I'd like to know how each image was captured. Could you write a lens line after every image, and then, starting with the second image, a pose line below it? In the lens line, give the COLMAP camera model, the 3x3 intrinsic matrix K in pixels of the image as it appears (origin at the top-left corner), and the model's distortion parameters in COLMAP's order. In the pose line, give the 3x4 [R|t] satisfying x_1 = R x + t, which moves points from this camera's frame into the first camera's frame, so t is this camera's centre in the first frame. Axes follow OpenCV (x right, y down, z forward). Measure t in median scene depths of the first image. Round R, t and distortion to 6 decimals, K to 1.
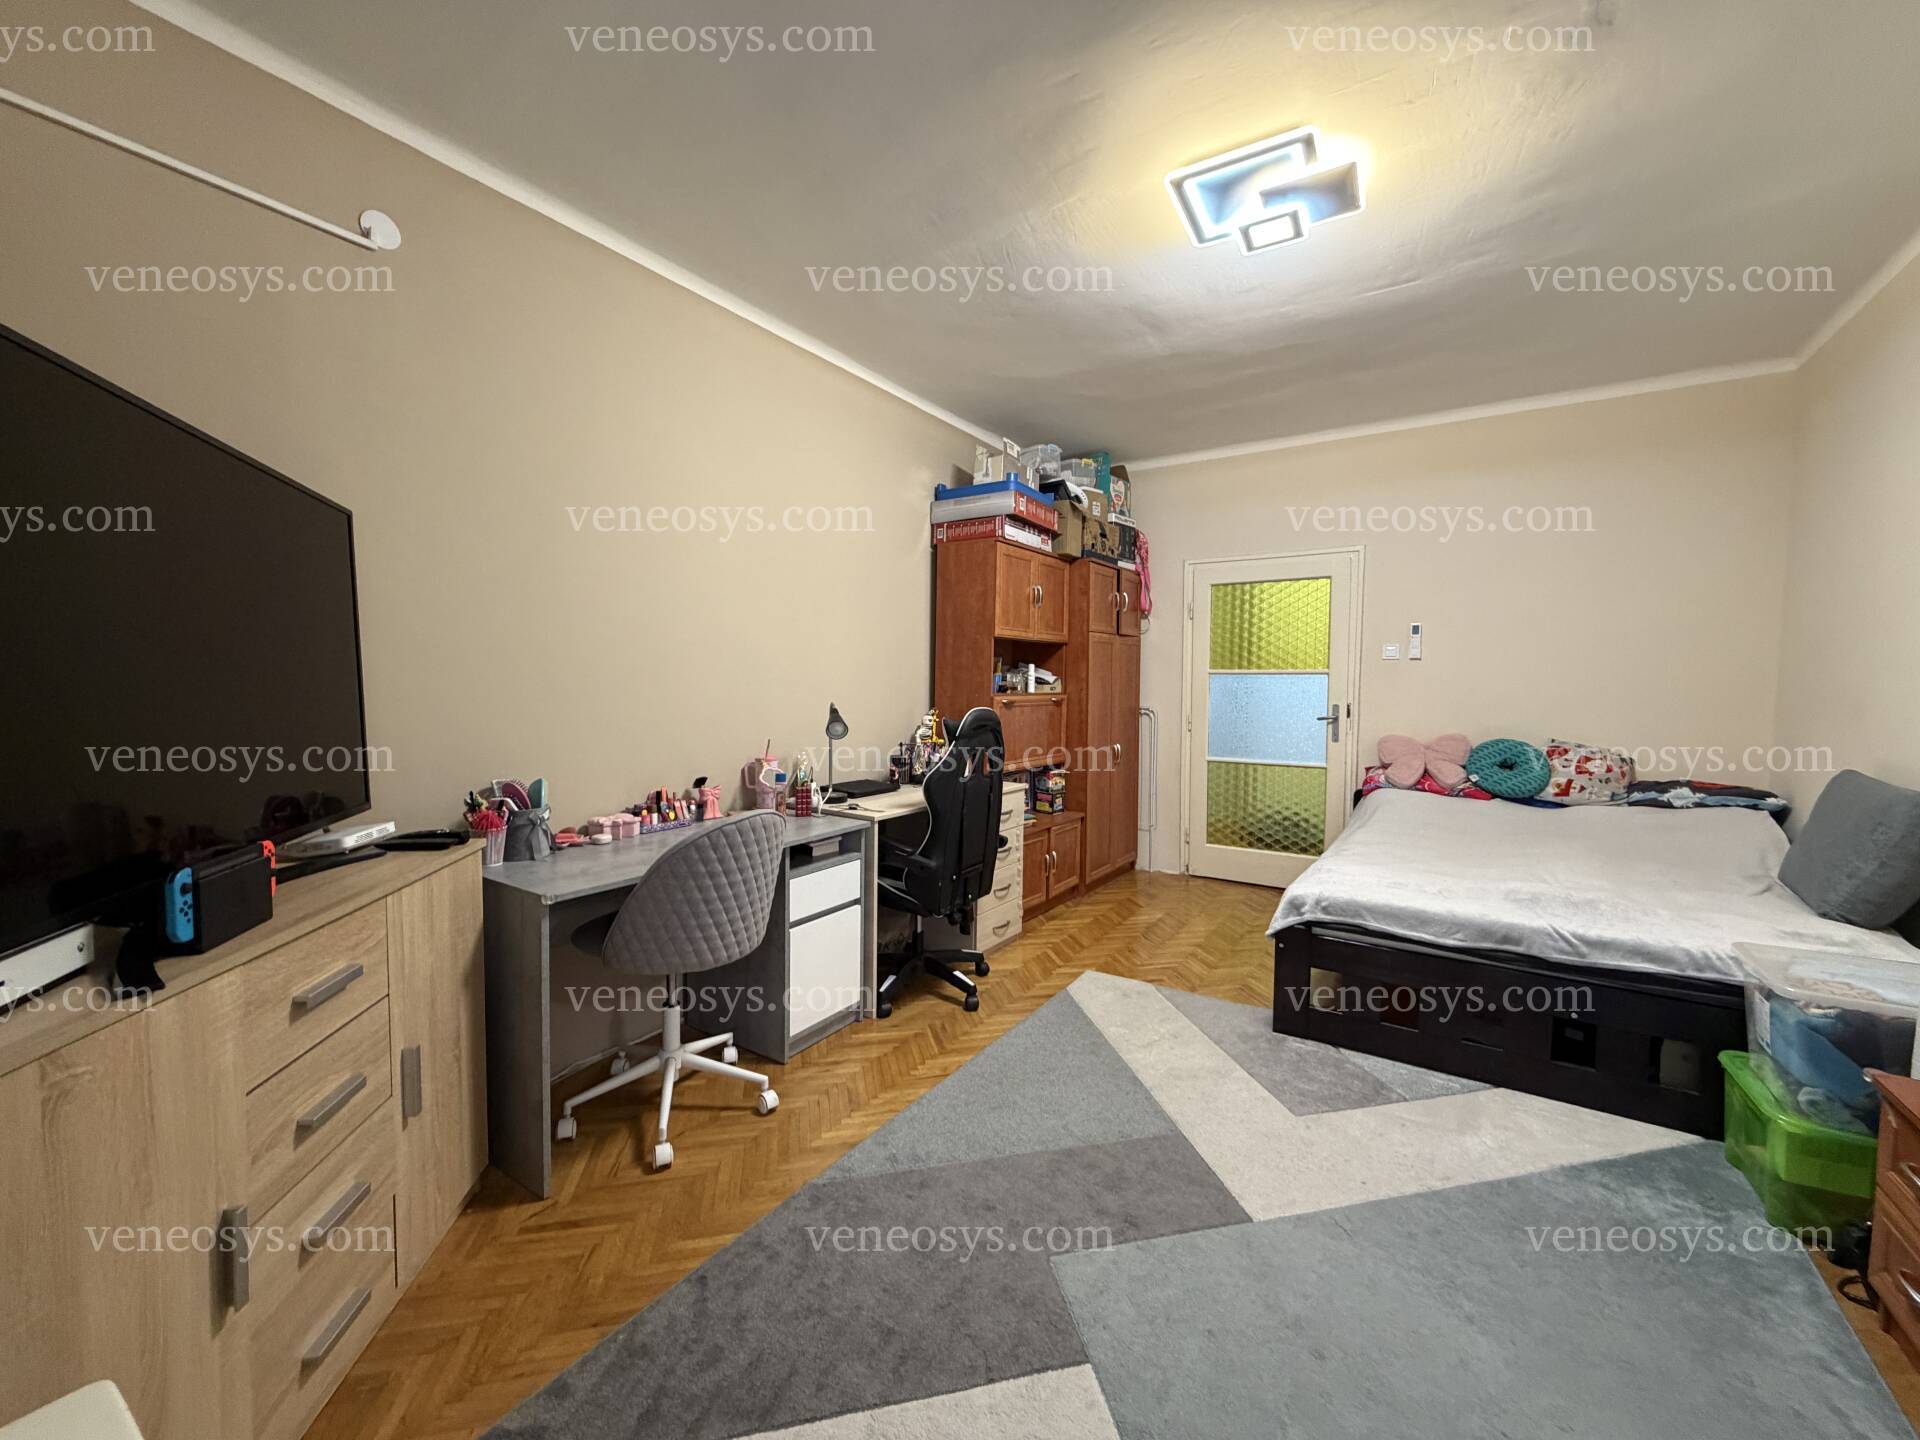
lens RADIAL K [[772.0, 0, 955.0], [0, 772.0, 718.6], [0, 0, 1]] dist [0.000365, -0.000017]
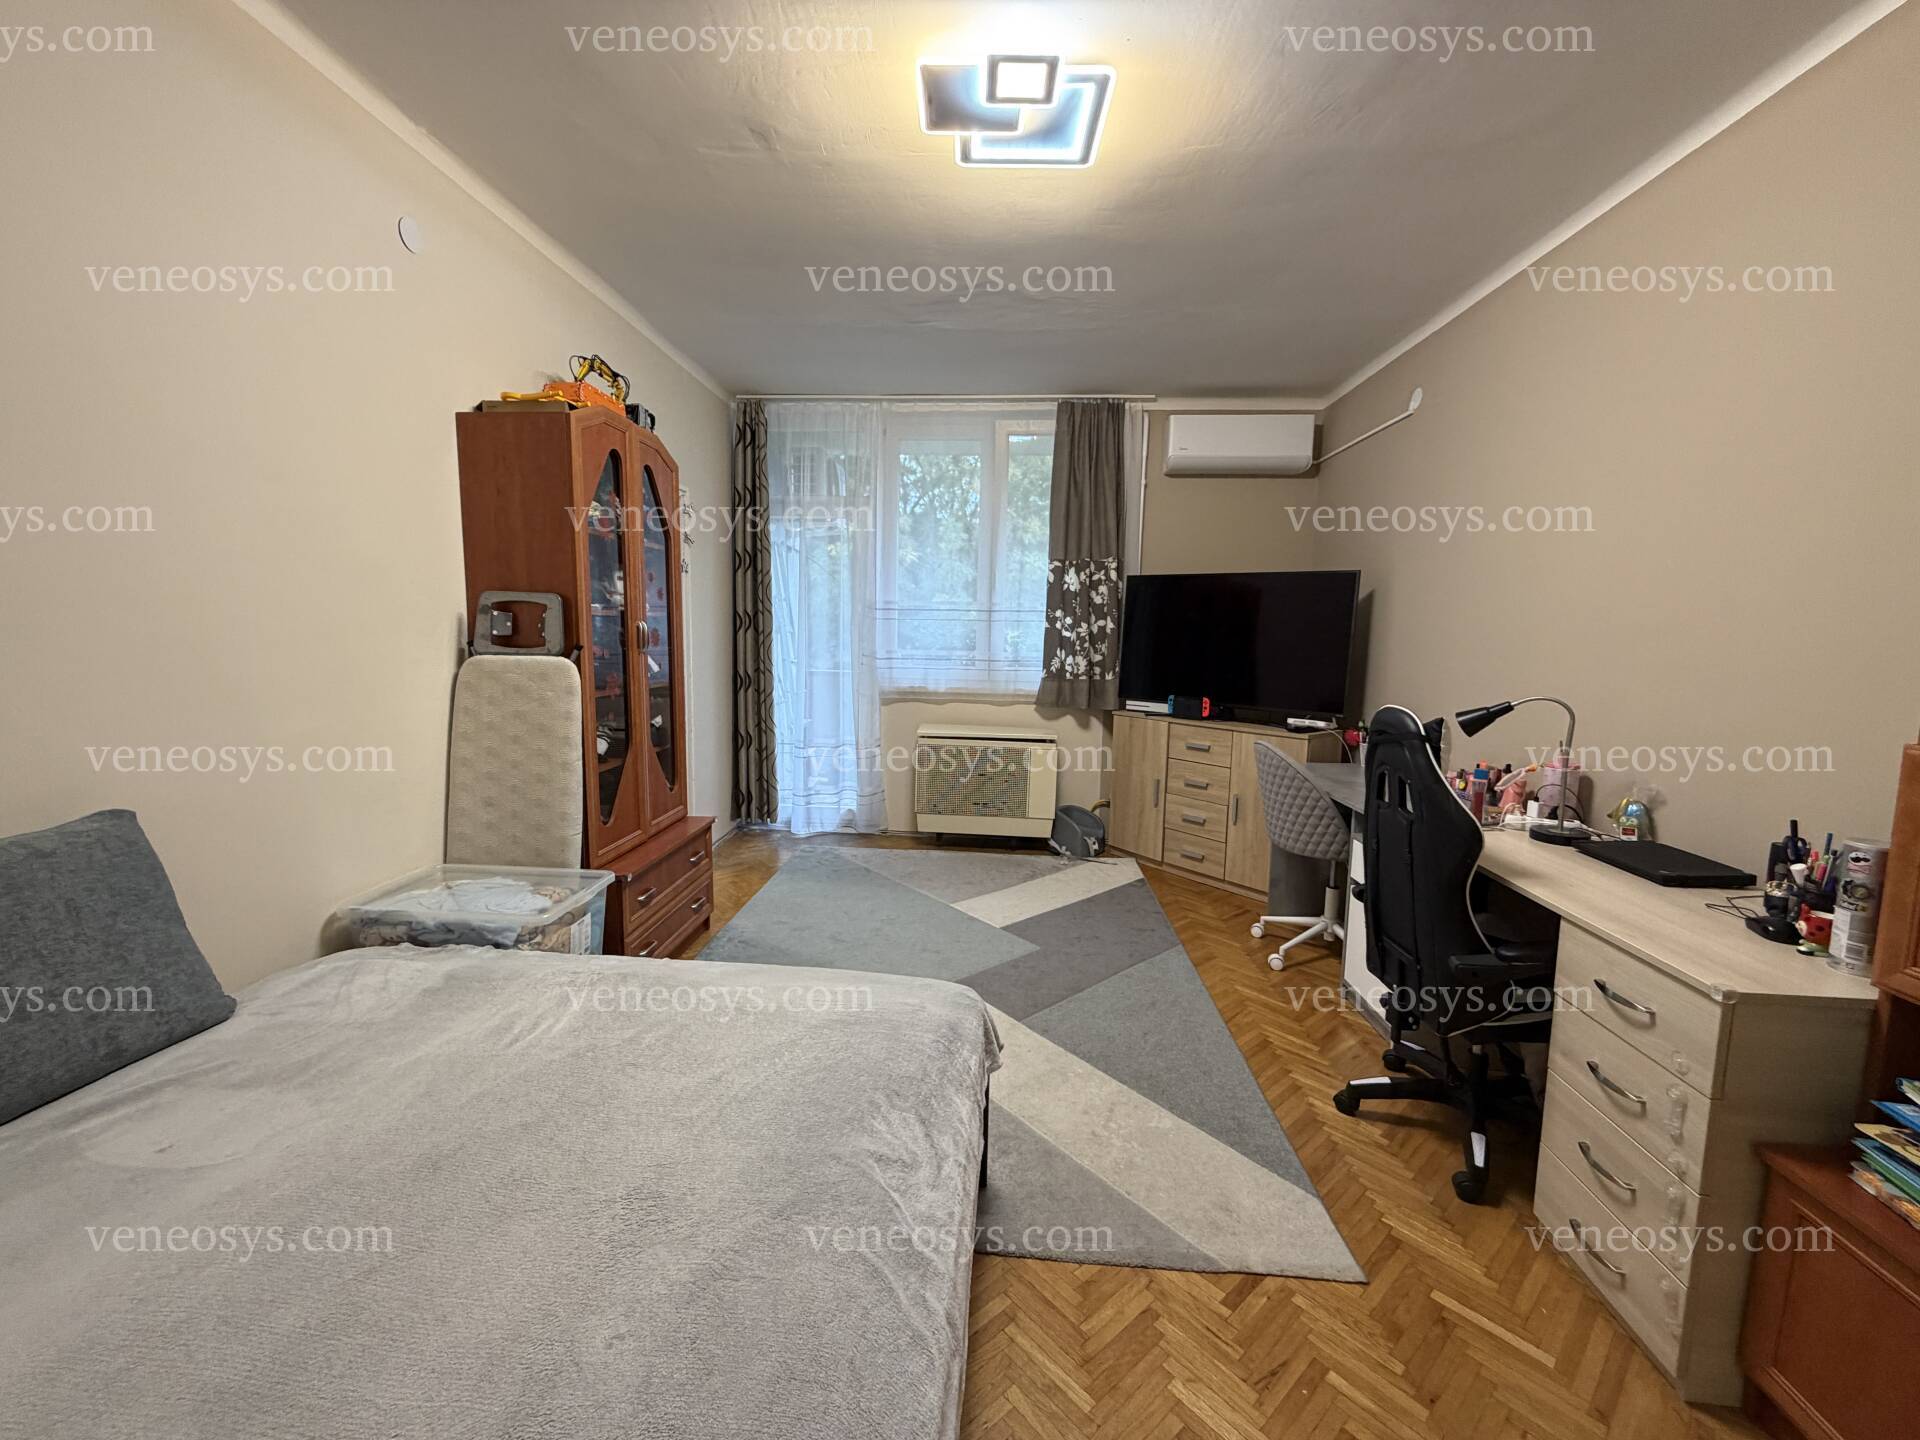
lens RADIAL K [[772.0, 0, 959.1], [0, 772.0, 713.8], [0, 0, 1]] dist [0.000365, -0.000017]
pose [[-0.874080, 0.032123, -0.484719, 0.922210], [-0.053309, 0.985442, 0.161438, -0.128436], [0.482849, 0.166950, -0.859642, 1.864829]]
